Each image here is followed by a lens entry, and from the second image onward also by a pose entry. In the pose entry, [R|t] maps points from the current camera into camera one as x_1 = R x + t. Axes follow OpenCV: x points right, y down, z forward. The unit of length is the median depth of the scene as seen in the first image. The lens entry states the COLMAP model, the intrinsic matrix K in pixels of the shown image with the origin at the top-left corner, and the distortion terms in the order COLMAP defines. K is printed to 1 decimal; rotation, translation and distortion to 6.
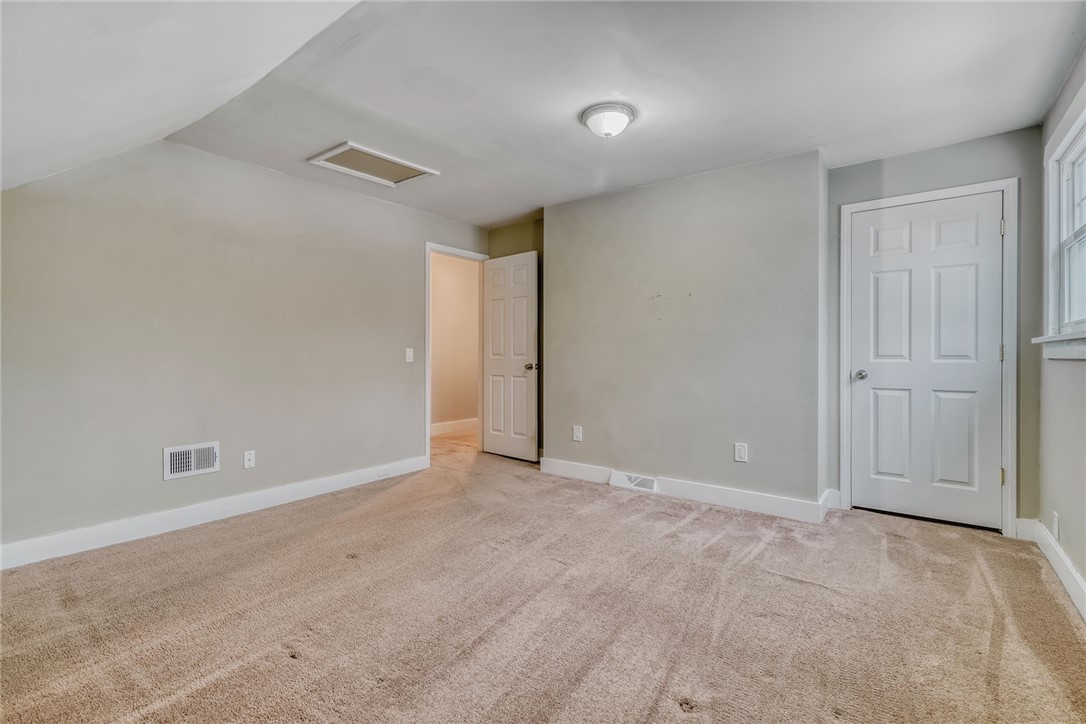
lens RADIAL K [[491.8, 0, 543.7], [0, 491.8, 355.1], [0, 0, 1]] dist [-0.001794, 0.000241]
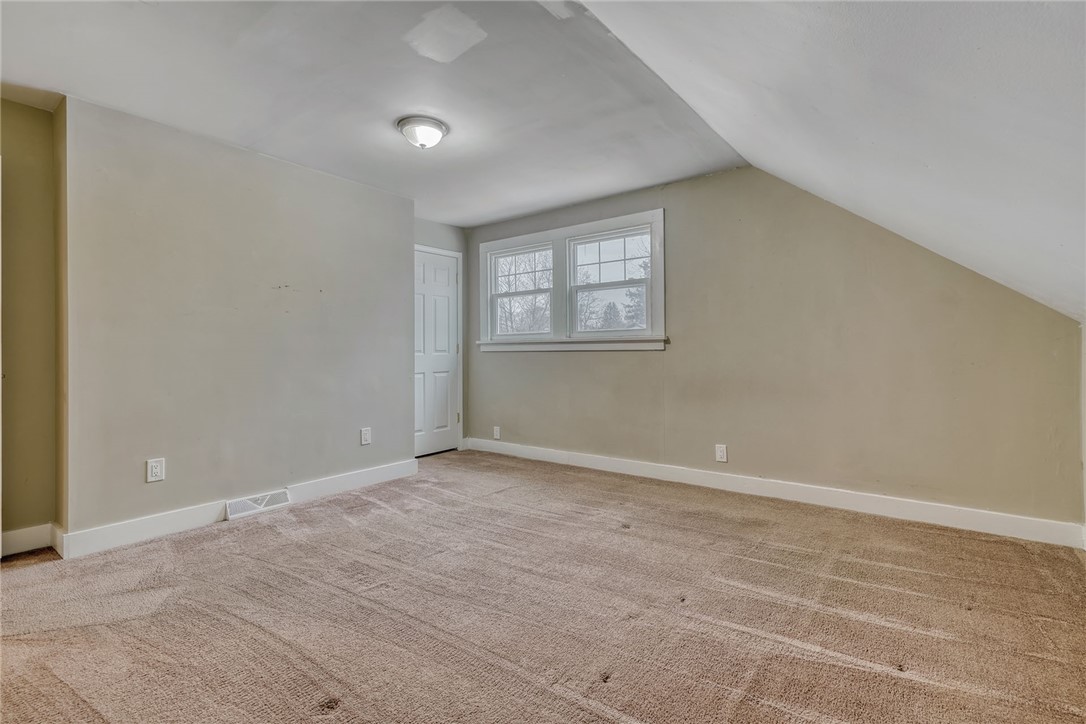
lens RADIAL K [[496.4, 0, 541.0], [0, 496.4, 344.8], [0, 0, 1]] dist [0.004412, 0.001536]
pose [[0.014750, 0.009387, 0.999847, -0.835498], [0.010514, 0.999899, -0.009543, 0.001439], [-0.999836, 0.010653, 0.014650, 0.642568]]
